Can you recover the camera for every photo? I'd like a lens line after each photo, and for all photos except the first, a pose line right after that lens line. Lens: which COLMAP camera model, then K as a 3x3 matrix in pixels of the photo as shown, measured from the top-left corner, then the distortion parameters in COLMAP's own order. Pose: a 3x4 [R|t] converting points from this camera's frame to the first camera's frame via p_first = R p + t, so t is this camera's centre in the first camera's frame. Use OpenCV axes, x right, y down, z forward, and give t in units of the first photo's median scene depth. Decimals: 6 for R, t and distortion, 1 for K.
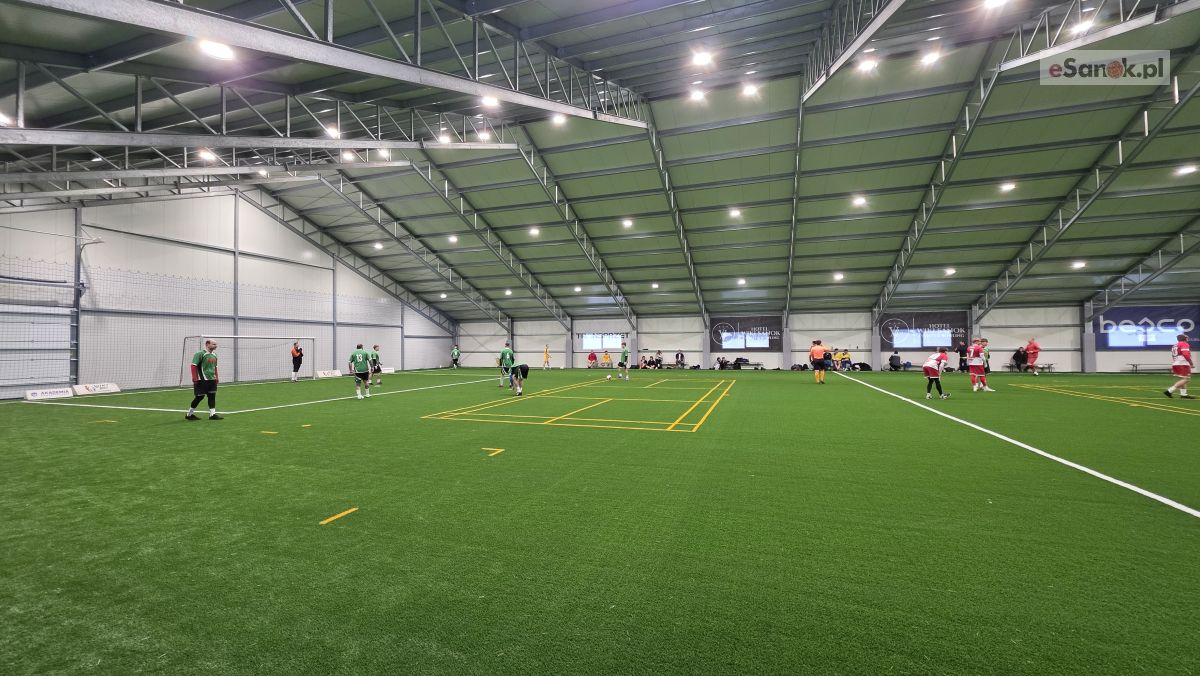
lens RADIAL K [[476.6, 0, 602.2], [0, 476.6, 335.9], [0, 0, 1]] dist [-0.000465, 0.001256]
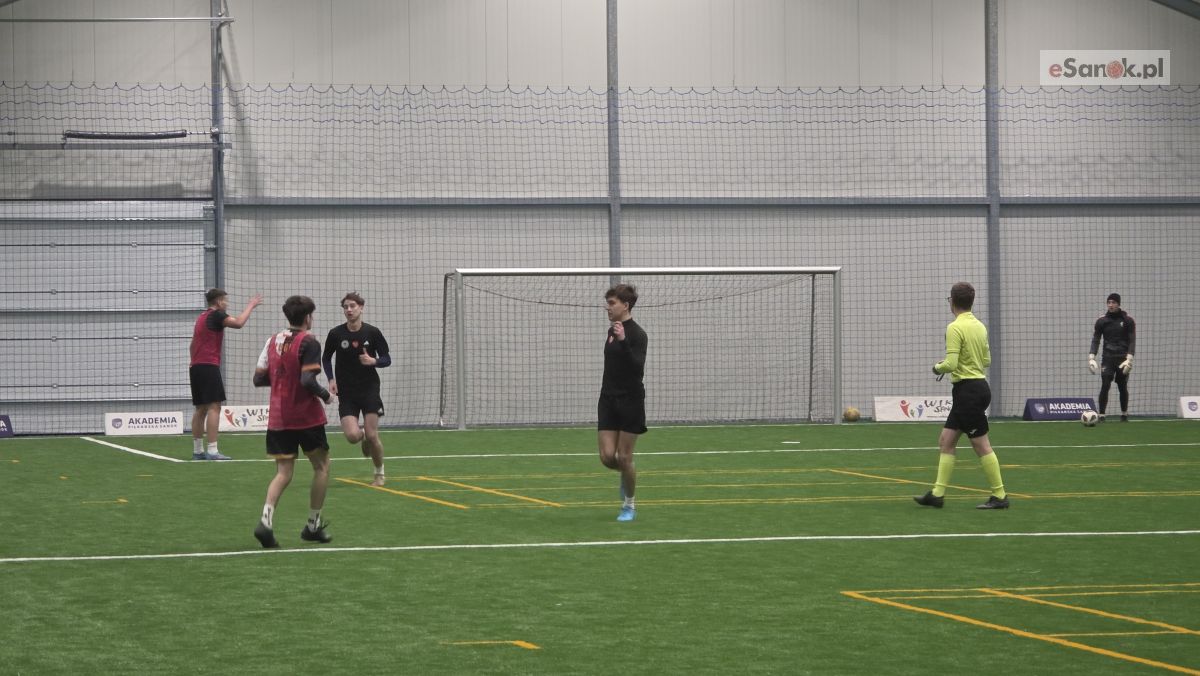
lens RADIAL K [[4088.5, 0, 567.5], [0, 4088.5, 244.0], [0, 0, 1]] dist [0.400661, 0.000000]
pose [[0.530233, -0.014011, -0.847736, 1.719170], [0.024650, 0.999696, -0.001105, -0.014425], [0.847494, -0.020311, 0.530417, -0.451294]]
